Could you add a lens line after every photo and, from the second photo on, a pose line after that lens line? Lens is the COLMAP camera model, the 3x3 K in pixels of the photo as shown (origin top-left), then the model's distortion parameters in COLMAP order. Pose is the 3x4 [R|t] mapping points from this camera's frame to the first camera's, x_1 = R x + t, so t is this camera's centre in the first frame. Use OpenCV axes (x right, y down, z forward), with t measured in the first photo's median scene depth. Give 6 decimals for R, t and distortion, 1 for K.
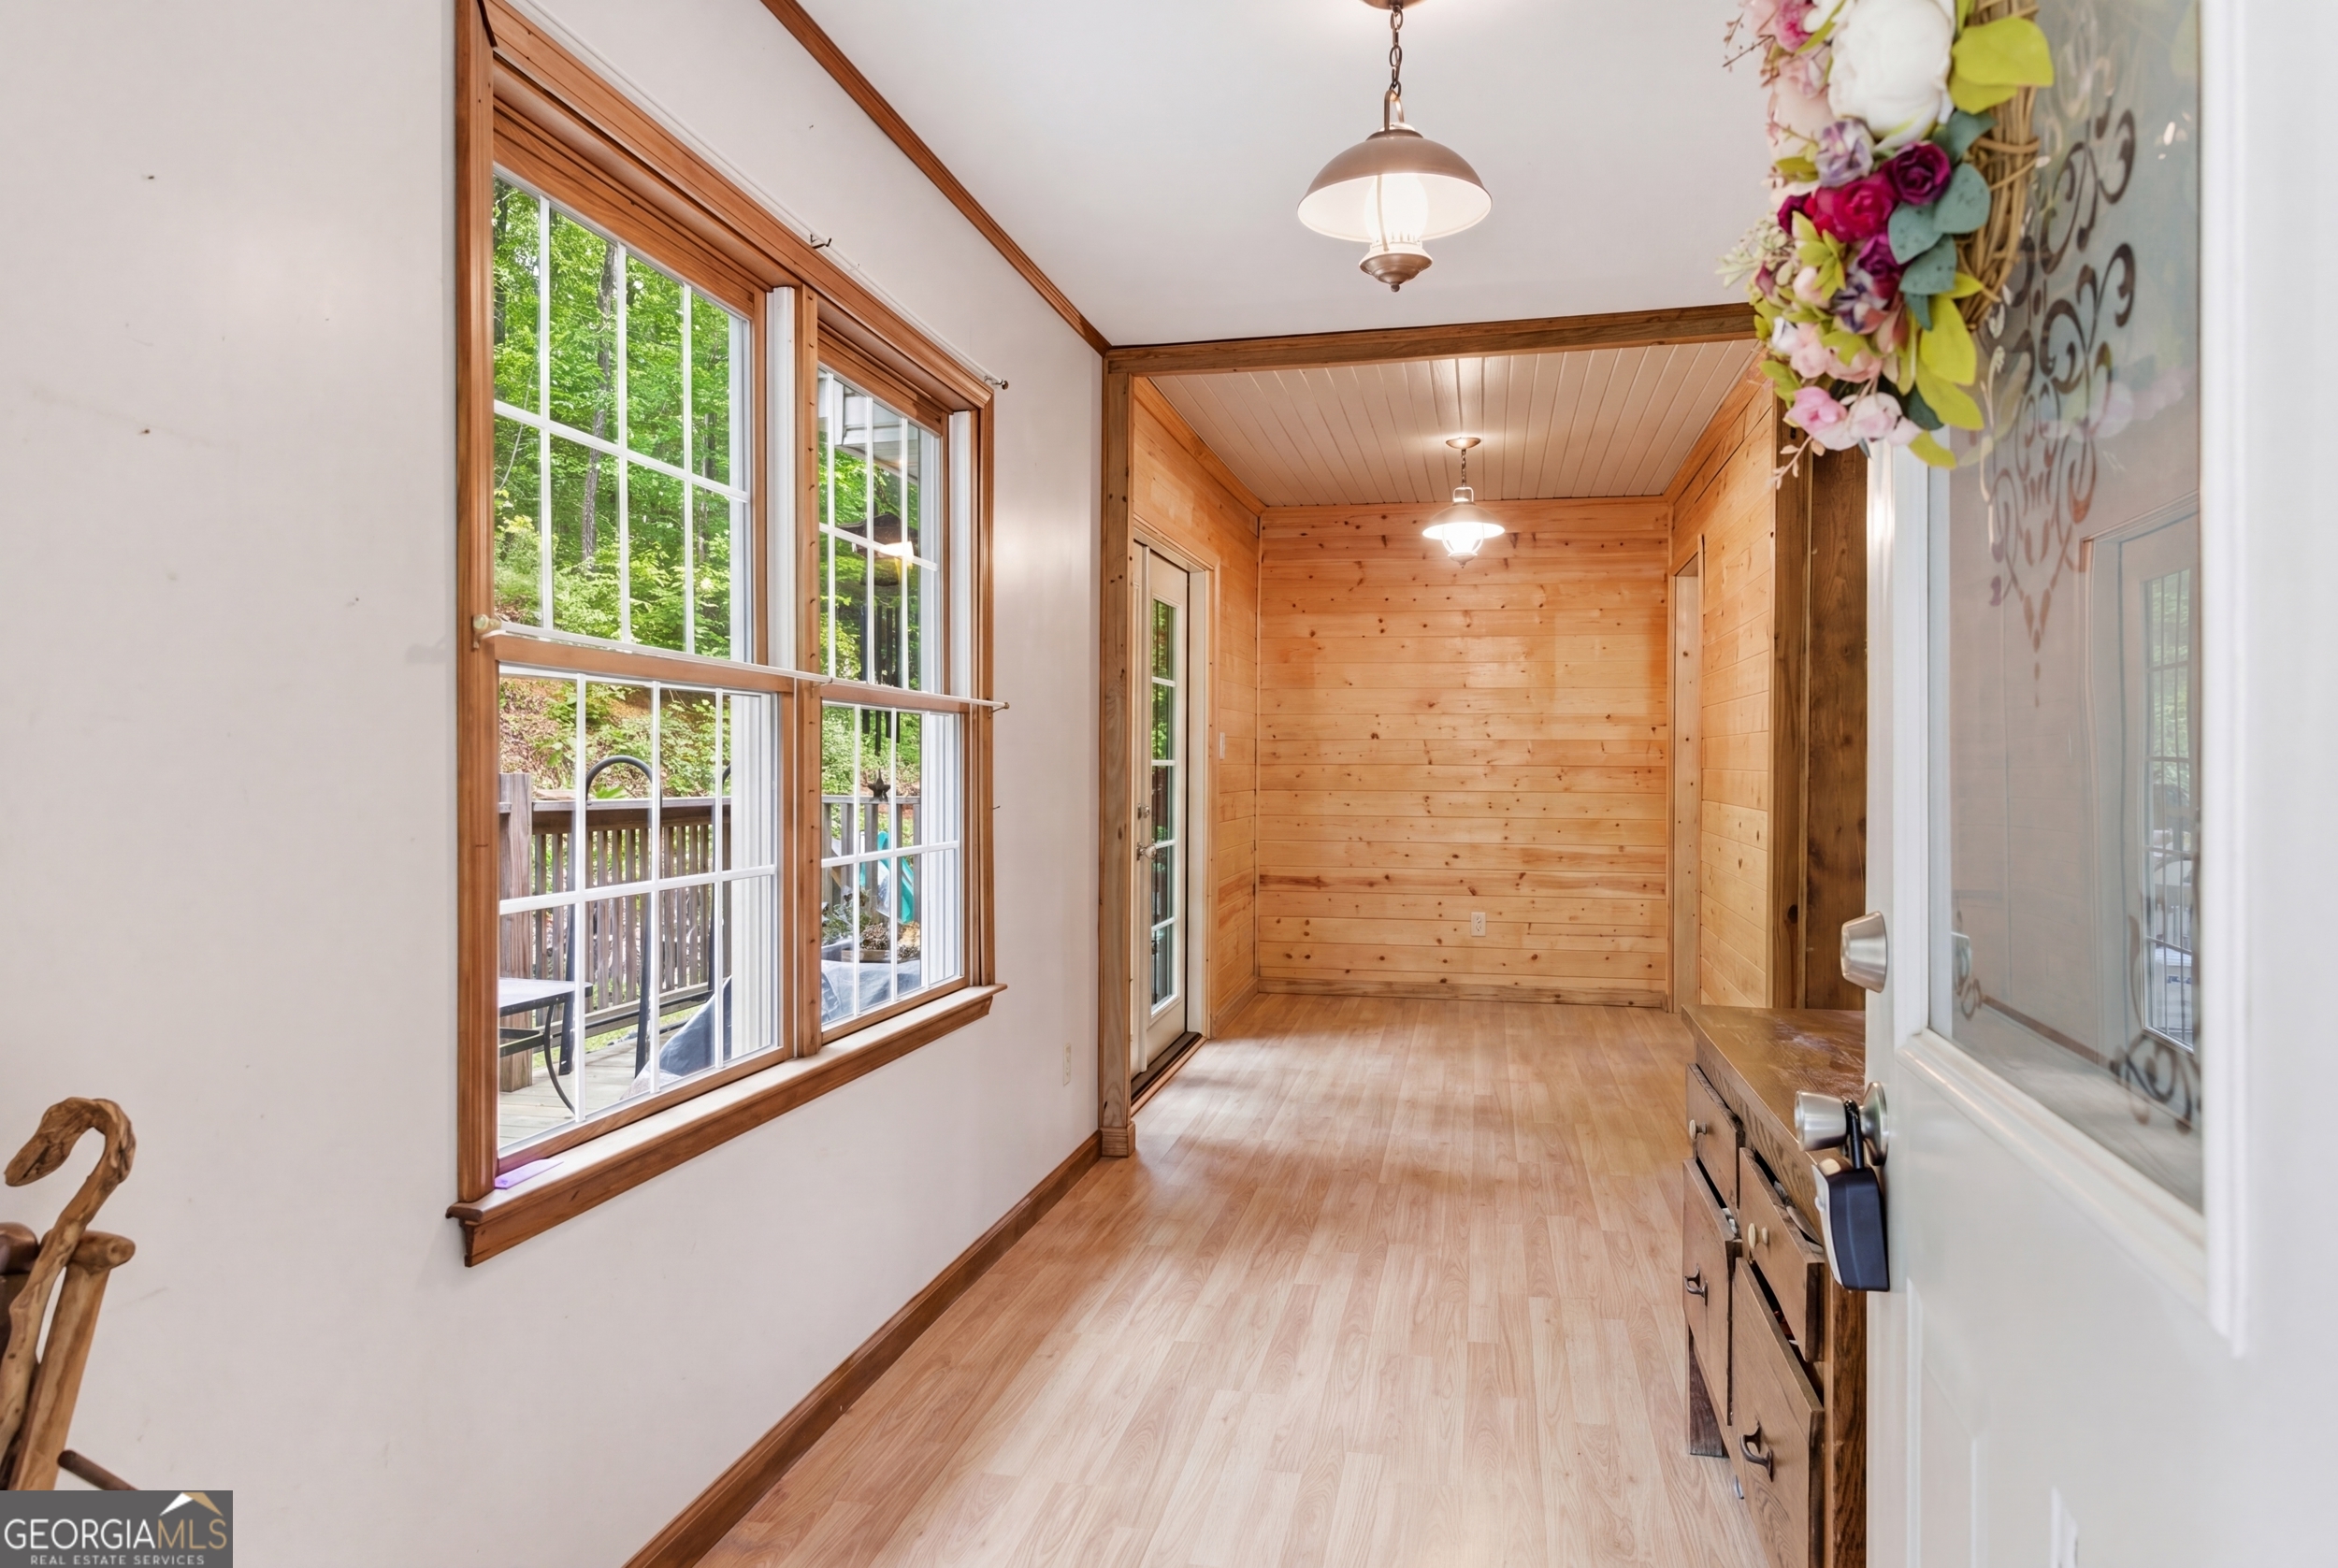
lens RADIAL K [[1608.3, 0, 1166.3], [0, 1608.3, 765.3], [0, 0, 1]] dist [-0.000800, 0.021133]
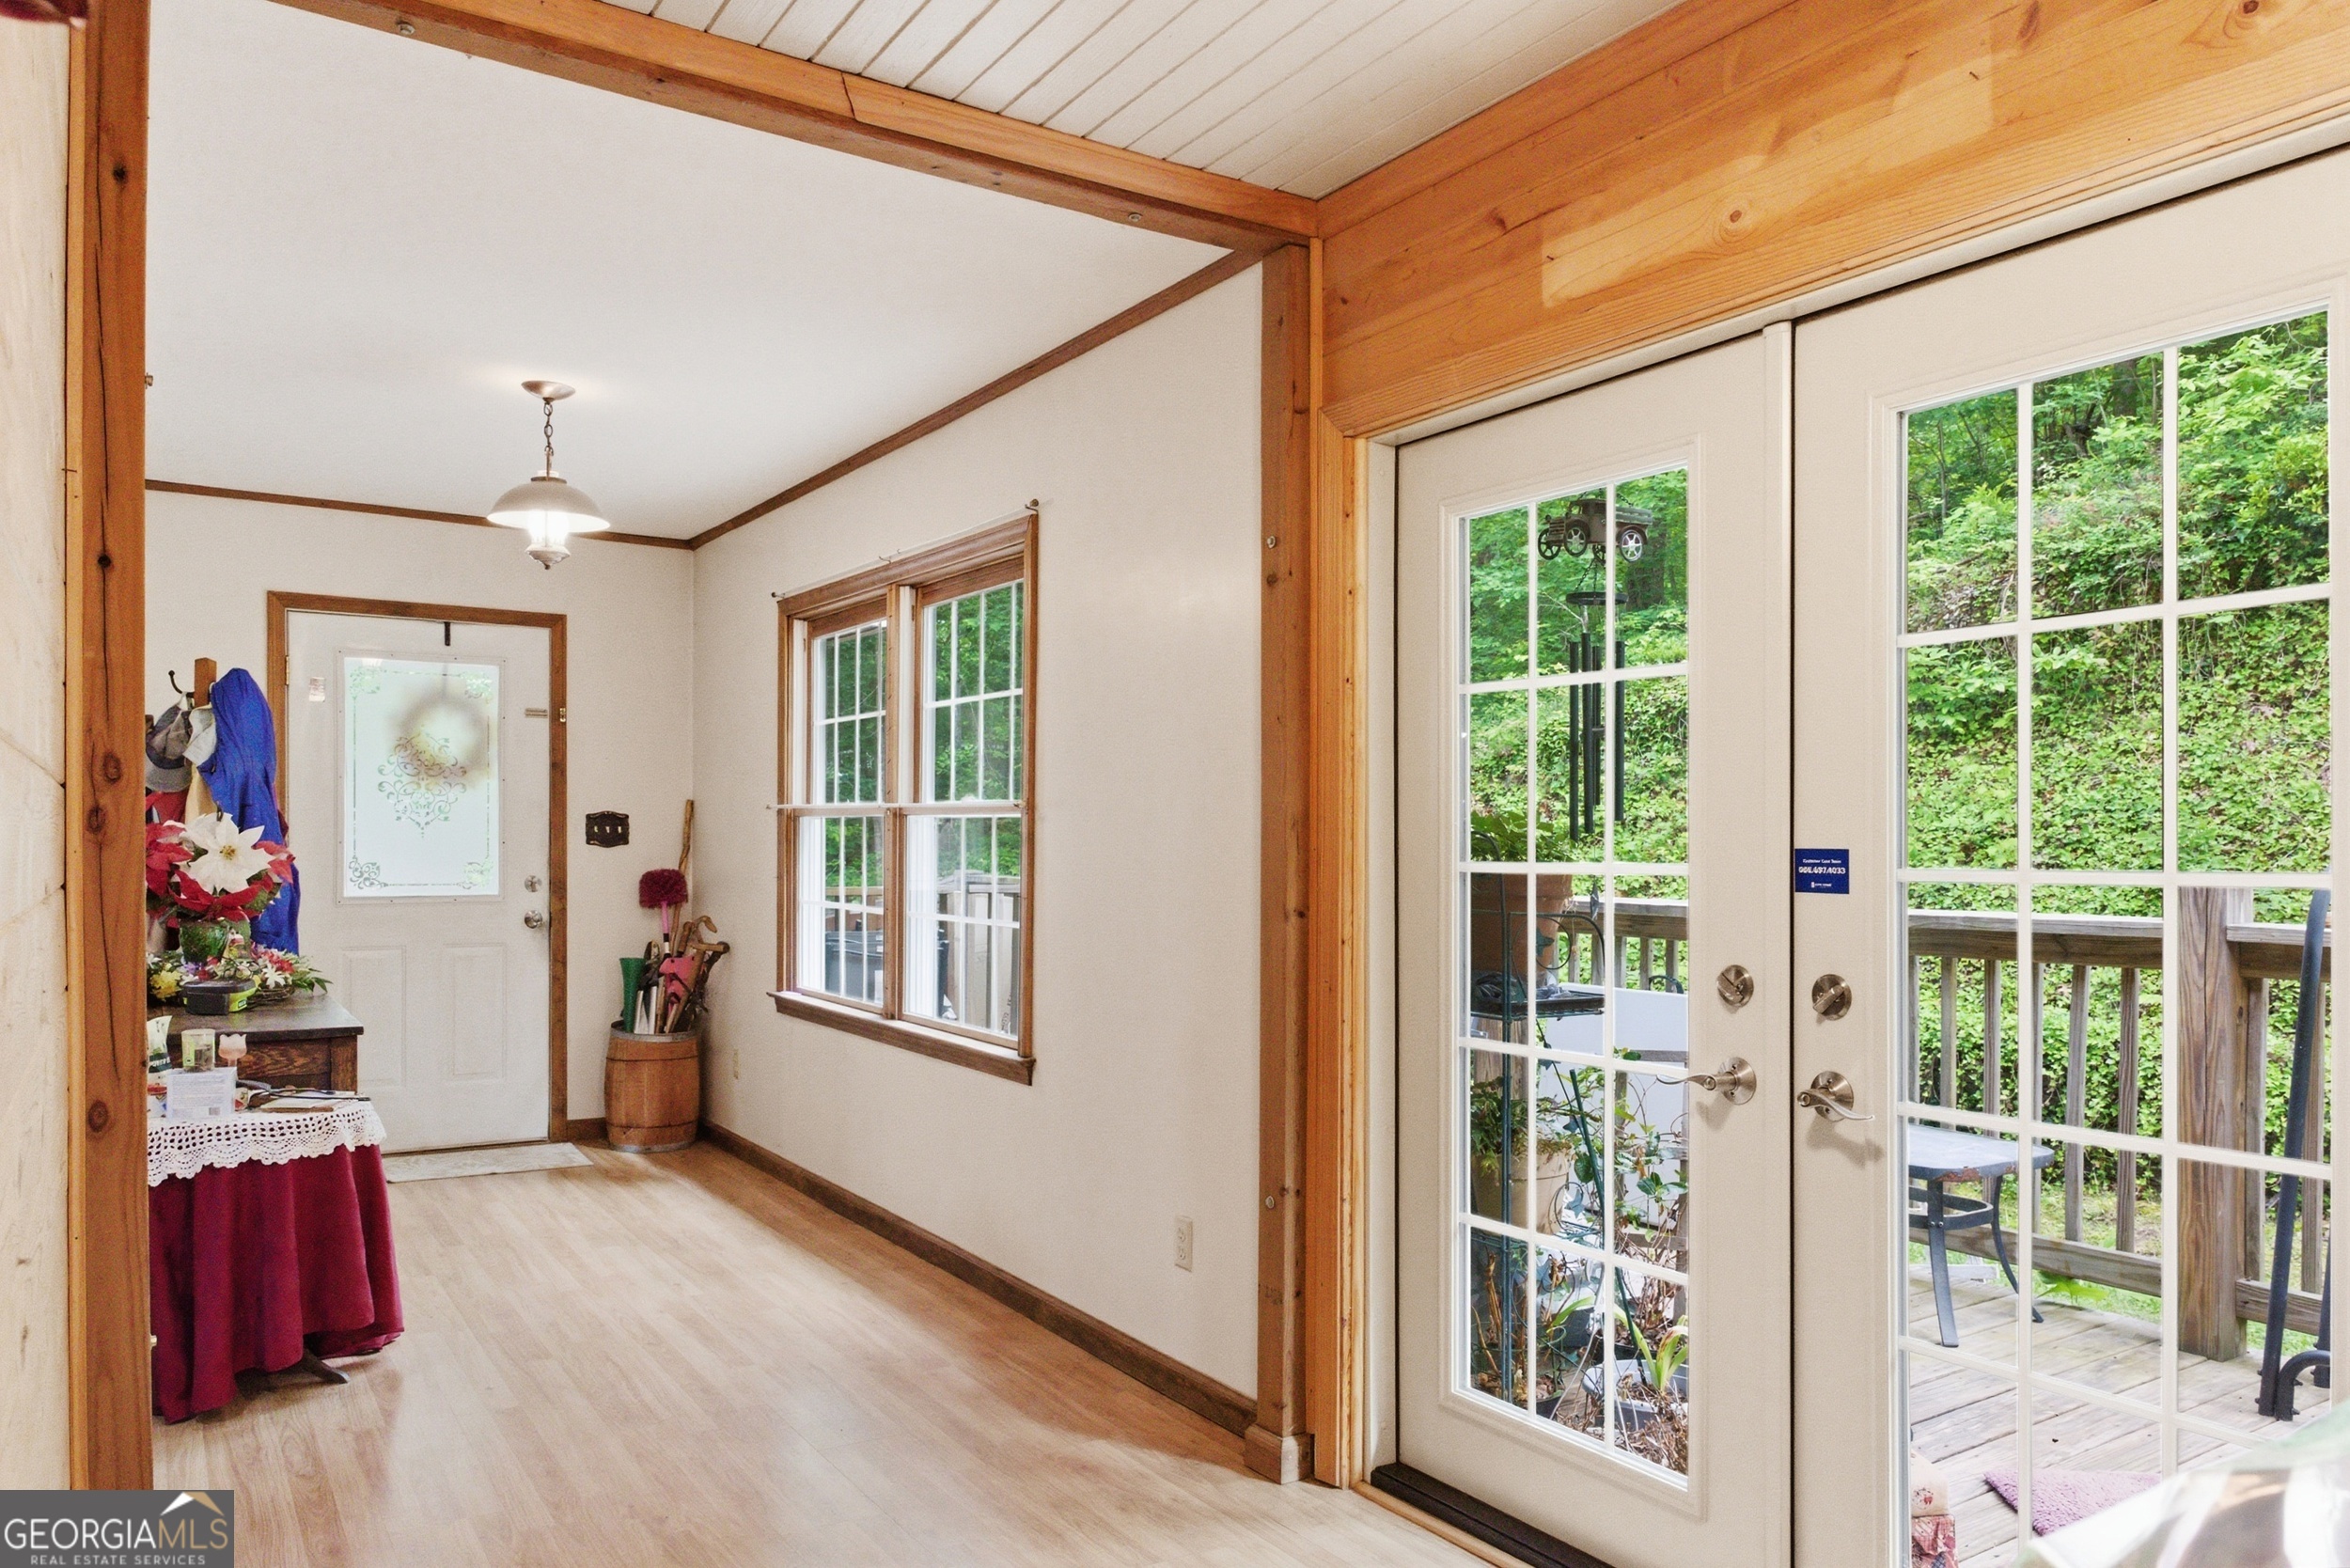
lens RADIAL K [[1579.9, 0, 1175.3], [0, 1579.9, 790.9], [0, 0, 1]] dist [0.007639, -0.006569]
pose [[-0.712022, -0.013535, -0.702026, 0.689385], [-0.000491, 0.999824, -0.018779, -0.034296], [0.702157, -0.013027, -0.711903, 2.174916]]
